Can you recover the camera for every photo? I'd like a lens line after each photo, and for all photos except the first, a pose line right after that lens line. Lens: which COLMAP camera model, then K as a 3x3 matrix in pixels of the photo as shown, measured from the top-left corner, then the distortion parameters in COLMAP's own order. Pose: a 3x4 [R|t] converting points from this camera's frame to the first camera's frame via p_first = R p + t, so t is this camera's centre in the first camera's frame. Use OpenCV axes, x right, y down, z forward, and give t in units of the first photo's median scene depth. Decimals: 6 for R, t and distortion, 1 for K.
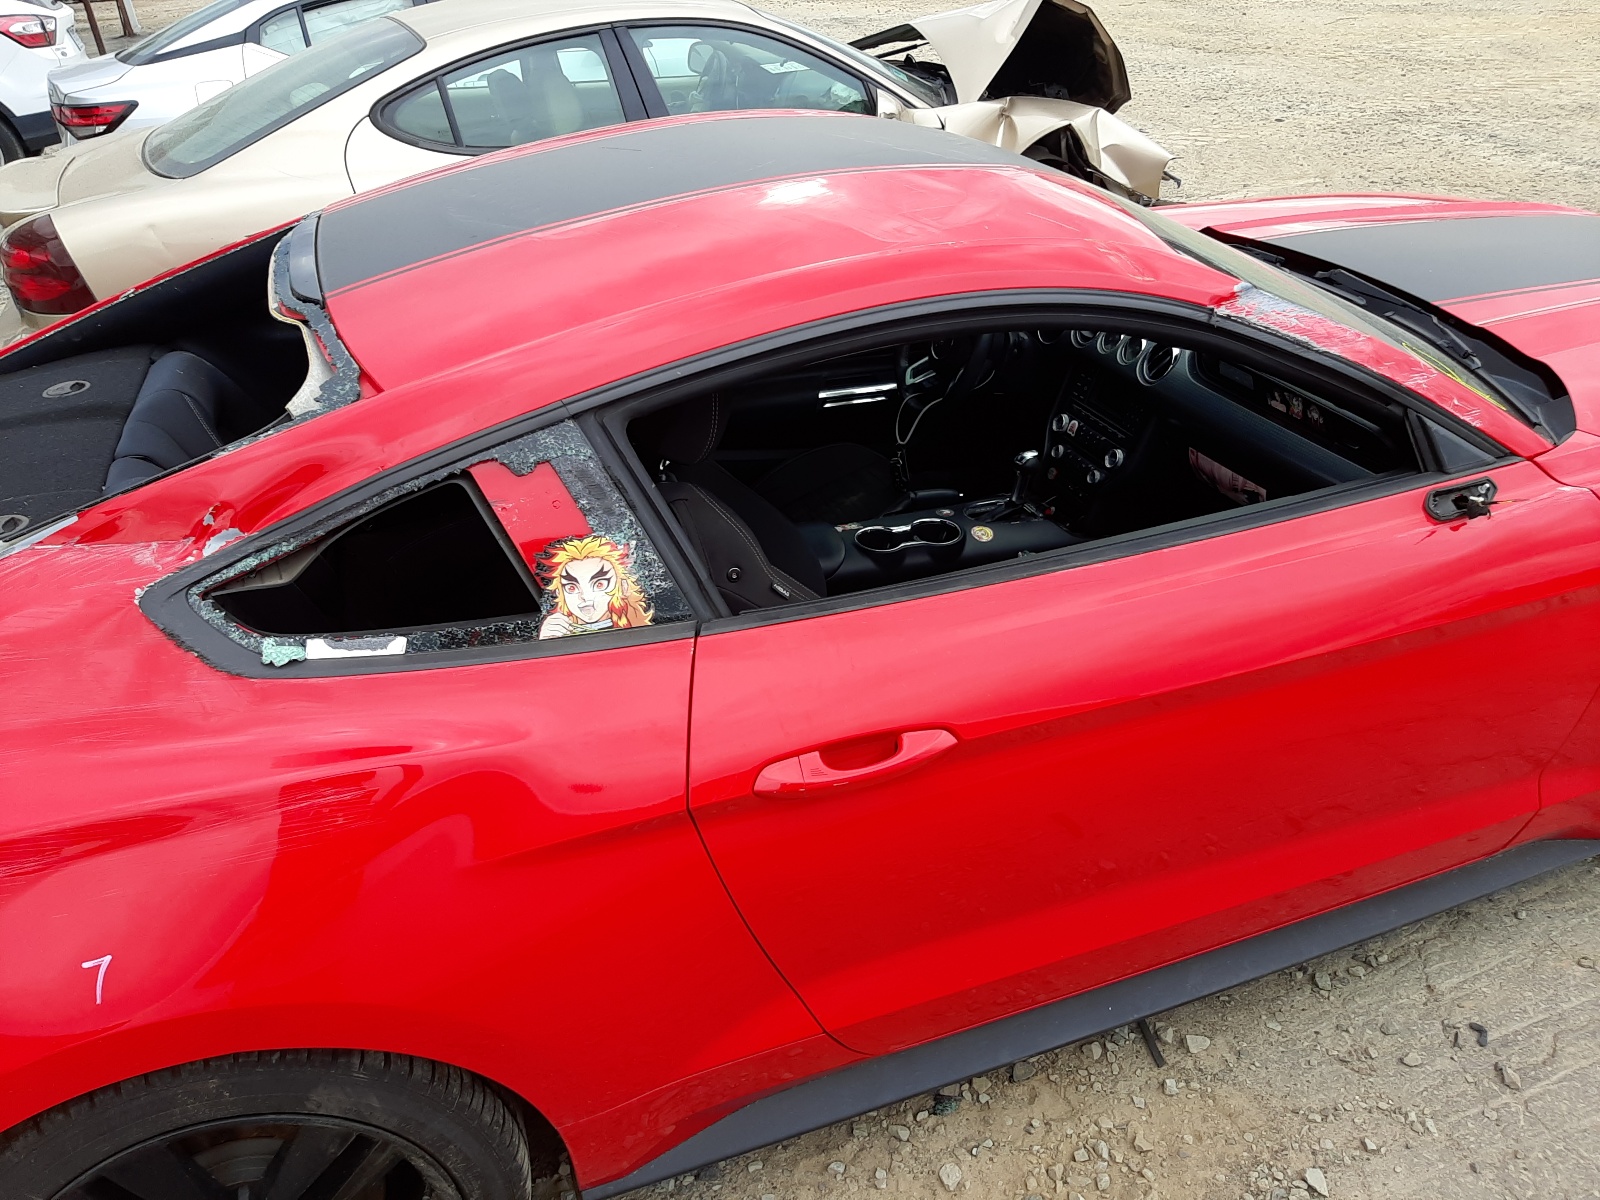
lens RADIAL K [[1258.1, 0, 800.0], [0, 1258.1, 600.0], [0, 0, 1]] dist [0.008732, -0.000969]
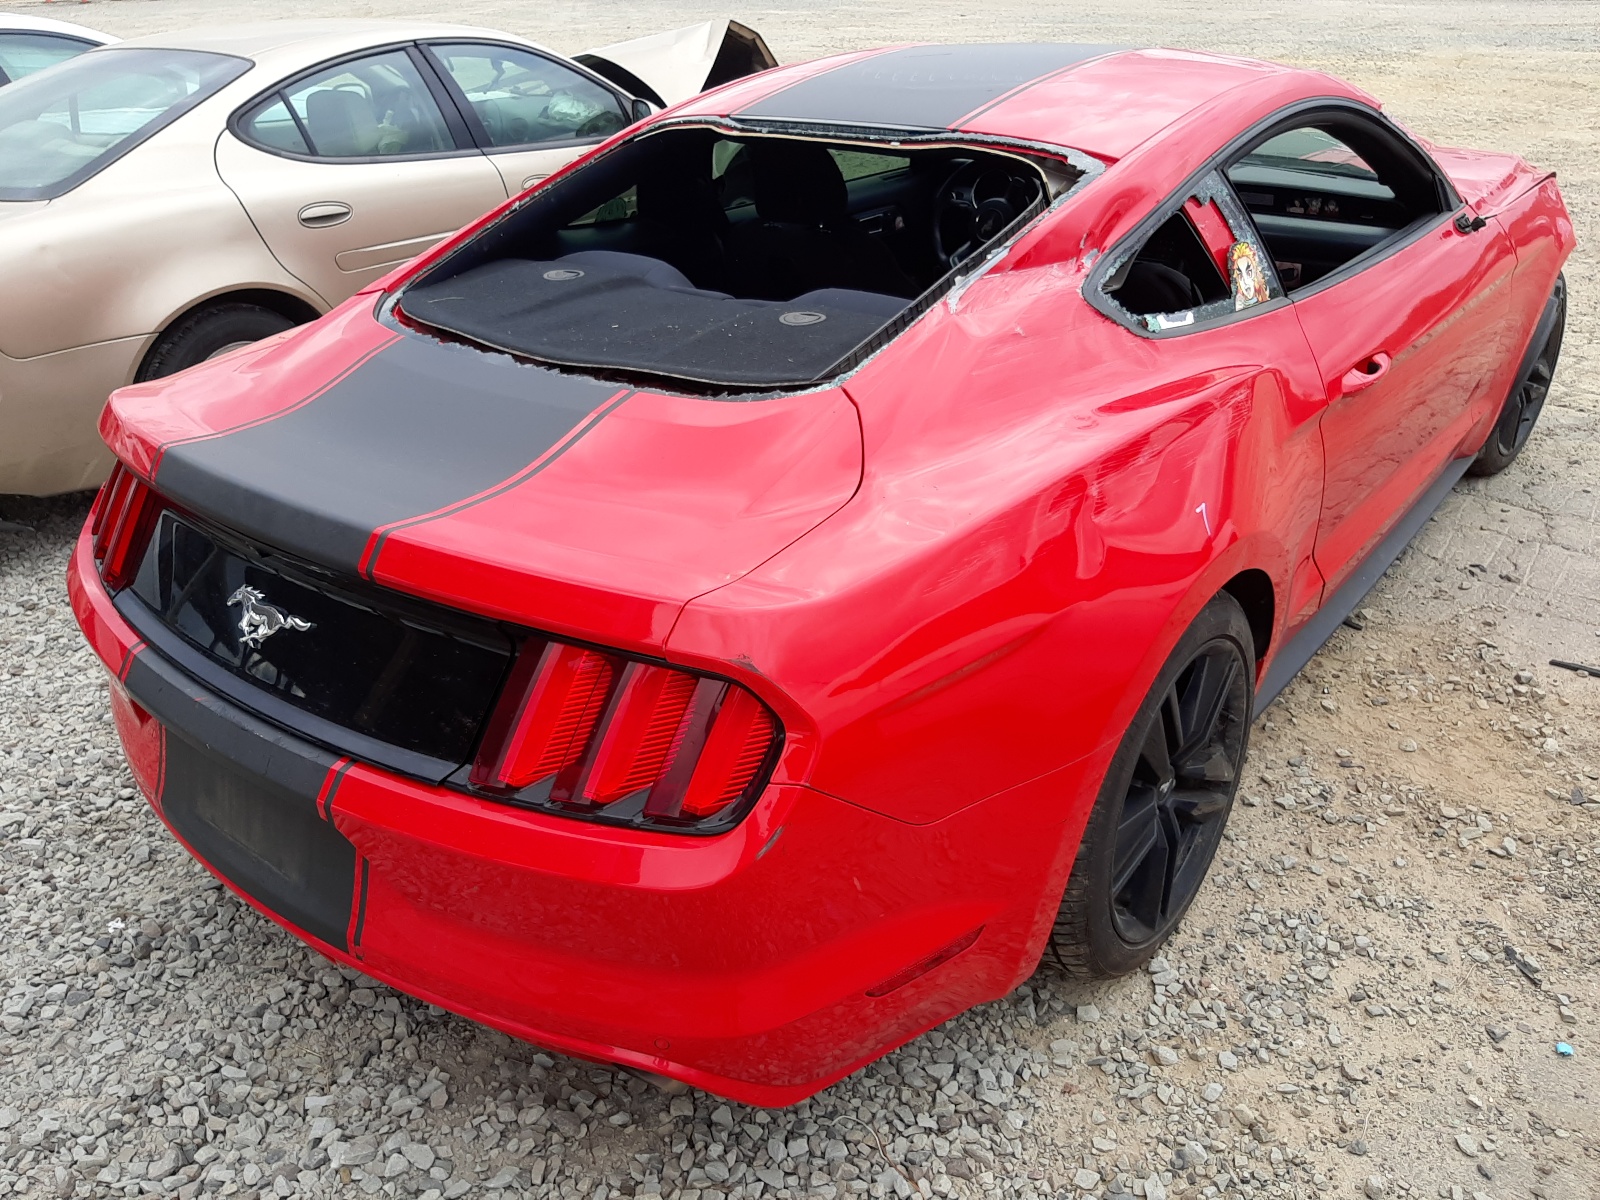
lens RADIAL K [[1258.1, 0, 800.0], [0, 1258.1, 600.0], [0, 0, 1]] dist [0.008732, -0.000969]
pose [[0.850454, -0.218301, 0.478615, -0.769795], [0.250836, 0.968020, -0.004189, 0.128349], [-0.462394, 0.123617, 0.878015, -0.025896]]
